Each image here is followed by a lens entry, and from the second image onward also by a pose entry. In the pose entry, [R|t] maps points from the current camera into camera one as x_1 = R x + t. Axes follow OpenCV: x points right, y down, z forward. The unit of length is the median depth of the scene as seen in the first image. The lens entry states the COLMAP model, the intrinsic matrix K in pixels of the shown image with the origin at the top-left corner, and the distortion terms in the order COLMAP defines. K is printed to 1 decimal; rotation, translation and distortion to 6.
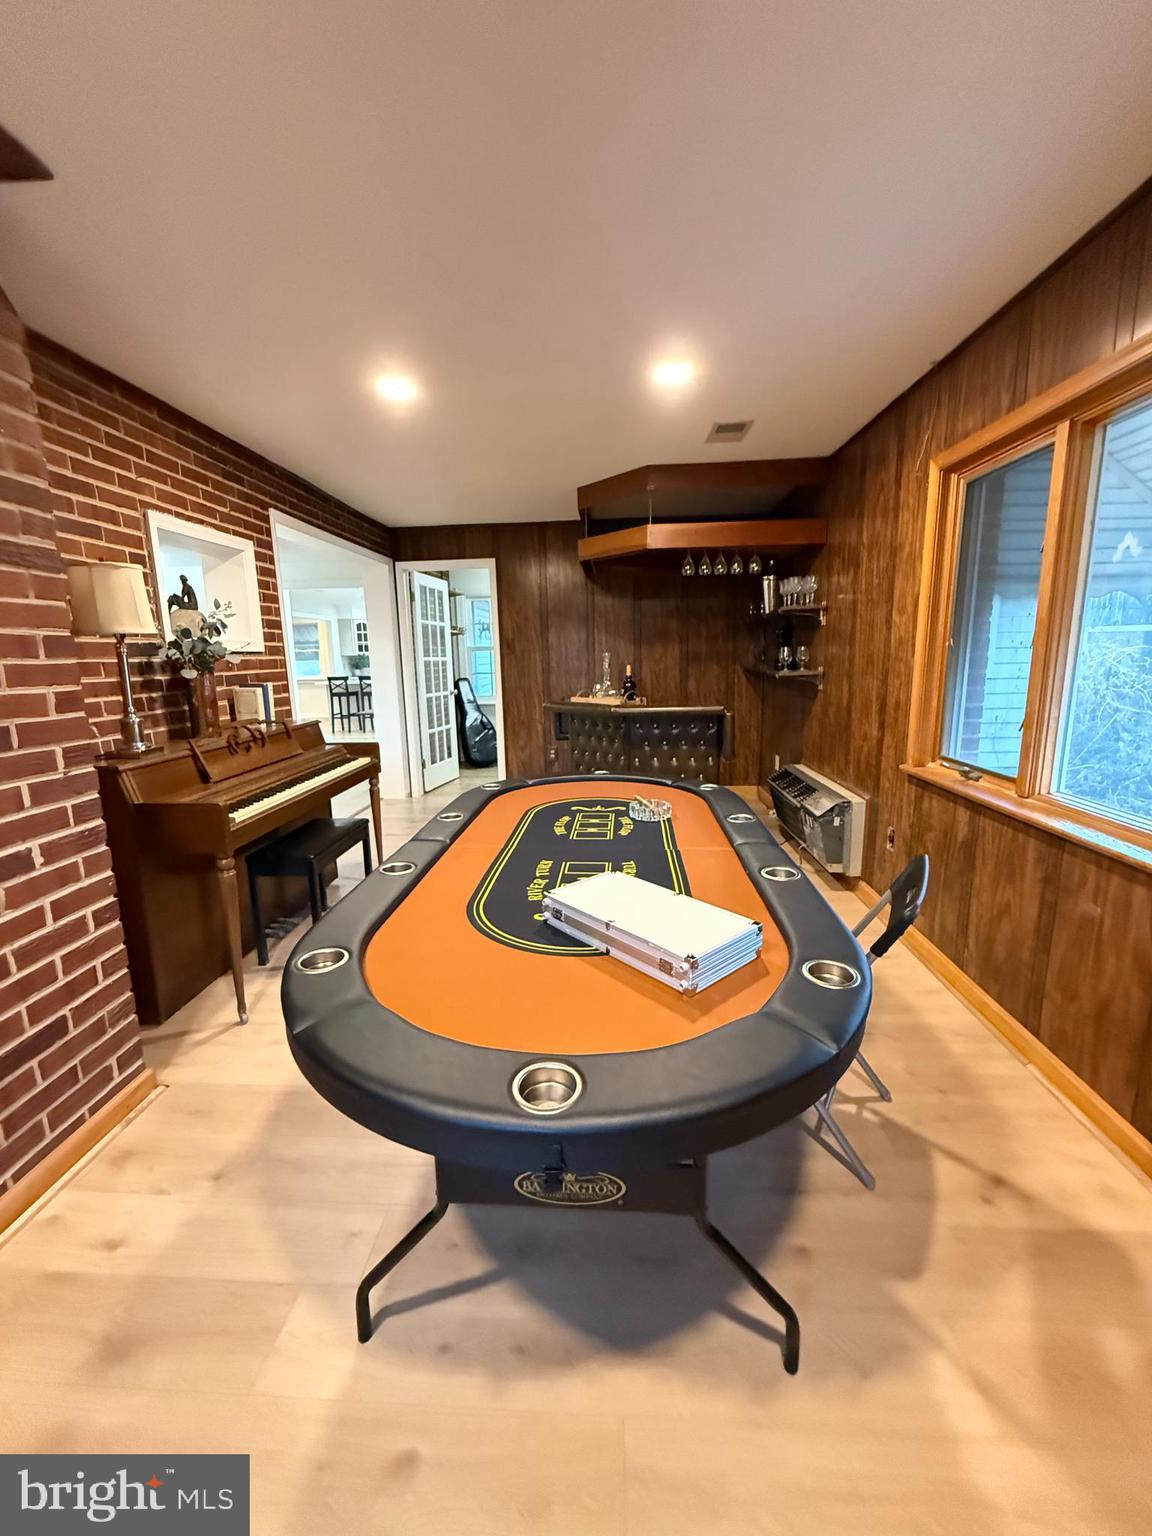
lens RADIAL K [[609.4, 0, 575.4], [0, 609.4, 763.7], [0, 0, 1]] dist [-0.002367, -0.000069]
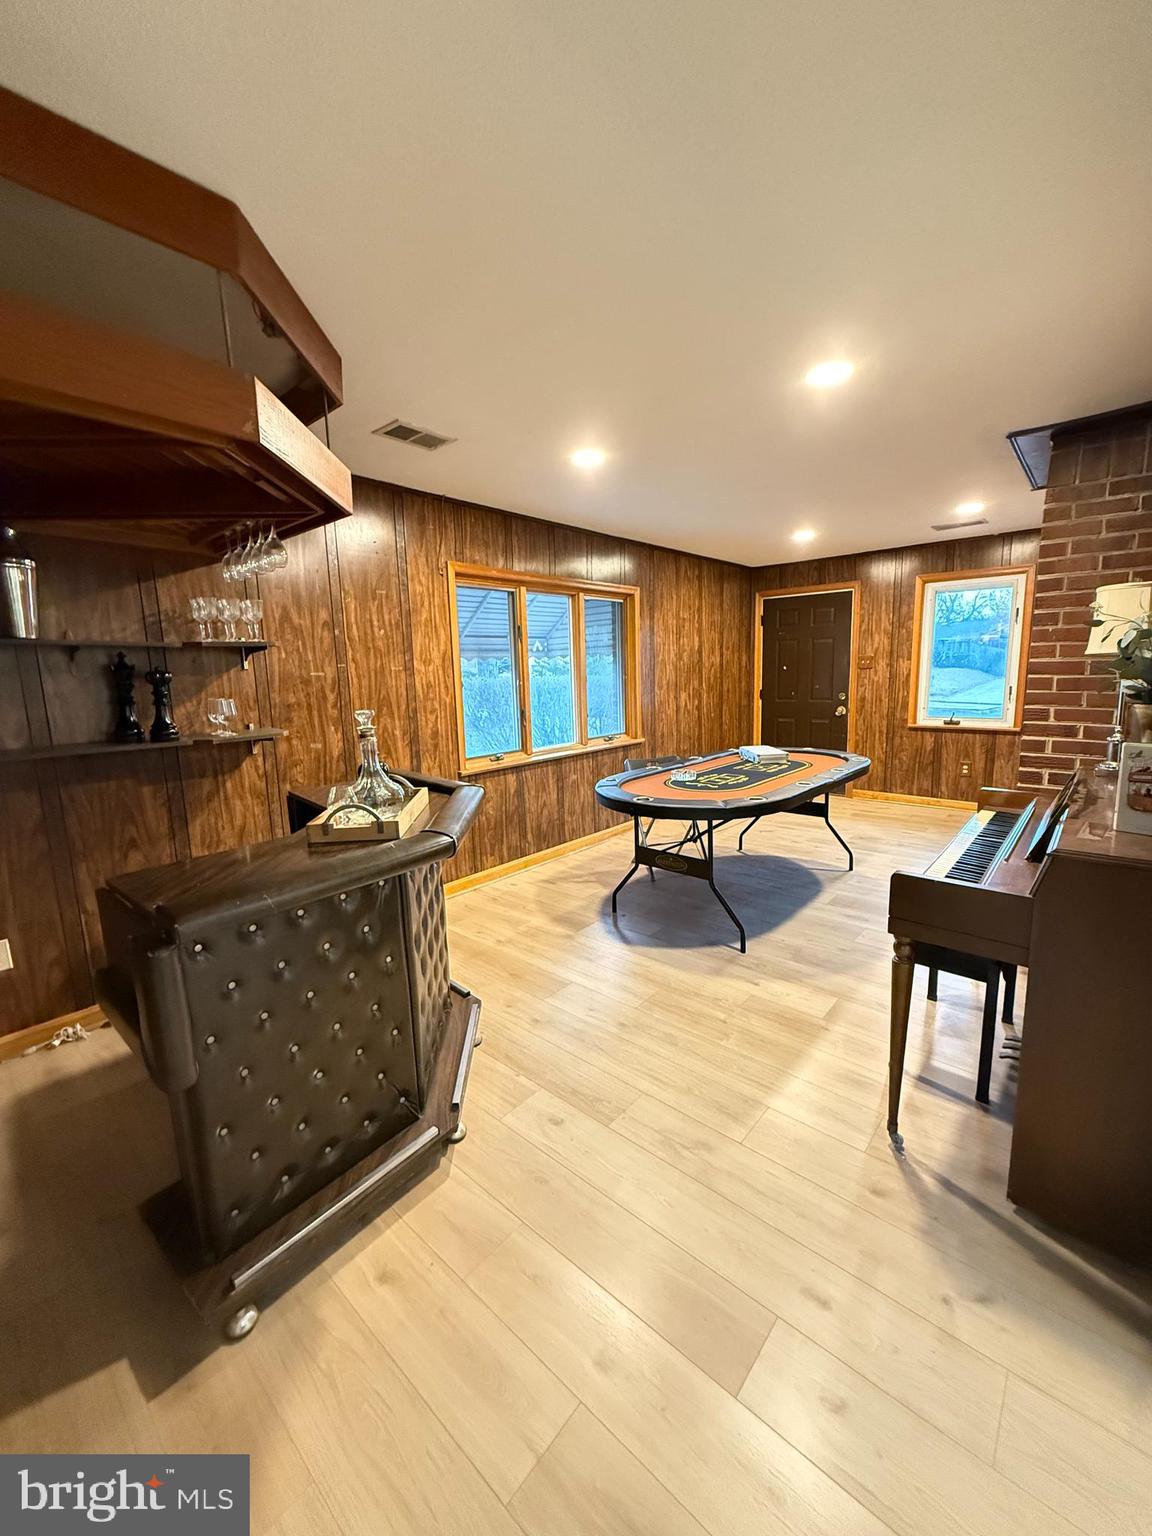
lens RADIAL K [[609.4, 0, 581.9], [0, 609.4, 770.4], [0, 0, 1]] dist [-0.002367, -0.000069]
pose [[-0.779247, -0.081314, 0.621419, -0.707763], [0.137305, 0.945307, 0.295874, -0.483359], [-0.611491, 0.315883, -0.725463, 2.342071]]
